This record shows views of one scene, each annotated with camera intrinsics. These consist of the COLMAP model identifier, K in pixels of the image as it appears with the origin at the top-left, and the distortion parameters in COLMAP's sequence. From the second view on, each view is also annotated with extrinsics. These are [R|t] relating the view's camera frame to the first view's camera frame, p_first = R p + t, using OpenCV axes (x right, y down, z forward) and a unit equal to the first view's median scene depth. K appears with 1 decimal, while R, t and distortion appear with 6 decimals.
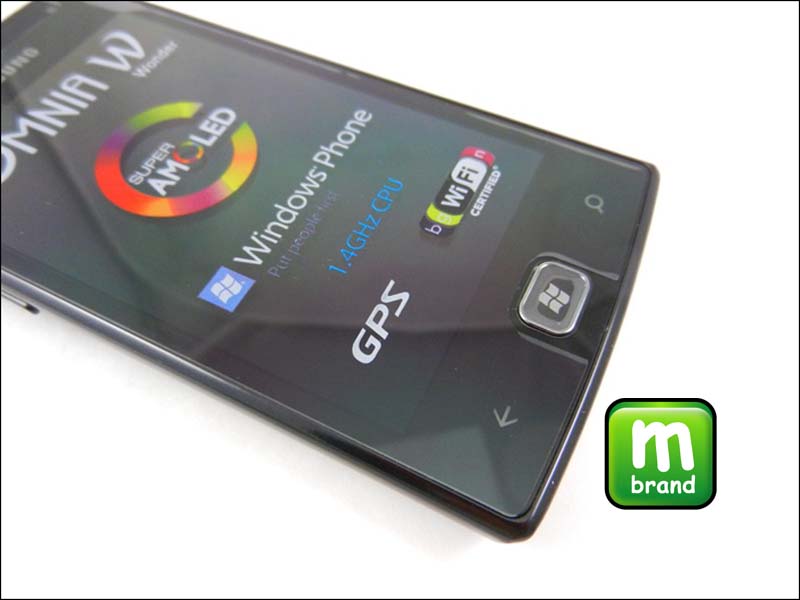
lens RADIAL K [[589.5, 0, 400.0], [0, 589.5, 300.0], [0, 0, 1]] dist [-0.005742, 0.002830]
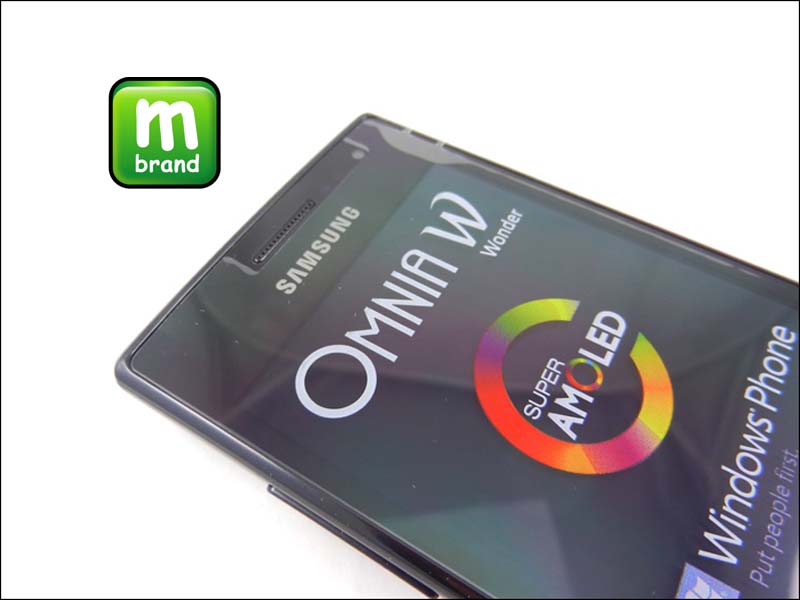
lens RADIAL K [[589.5, 0, 400.0], [0, 589.5, 300.0], [0, 0, 1]] dist [-0.005742, 0.002830]
pose [[0.996538, 0.070066, -0.044749, -0.609558], [-0.072288, 0.996123, -0.050133, -0.306530], [0.041063, 0.053194, 0.997740, 0.180114]]
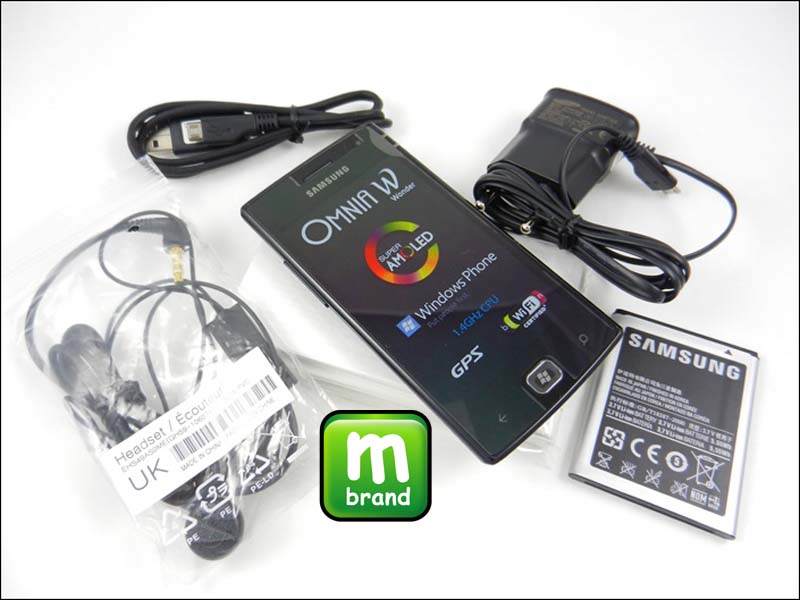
lens RADIAL K [[589.5, 0, 400.0], [0, 589.5, 300.0], [0, 0, 1]] dist [-0.005742, 0.002830]
pose [[0.934849, 0.316702, -0.160493, 0.013620], [-0.305690, 0.947881, 0.089861, -0.280591], [0.180587, -0.034945, 0.982938, -1.150767]]
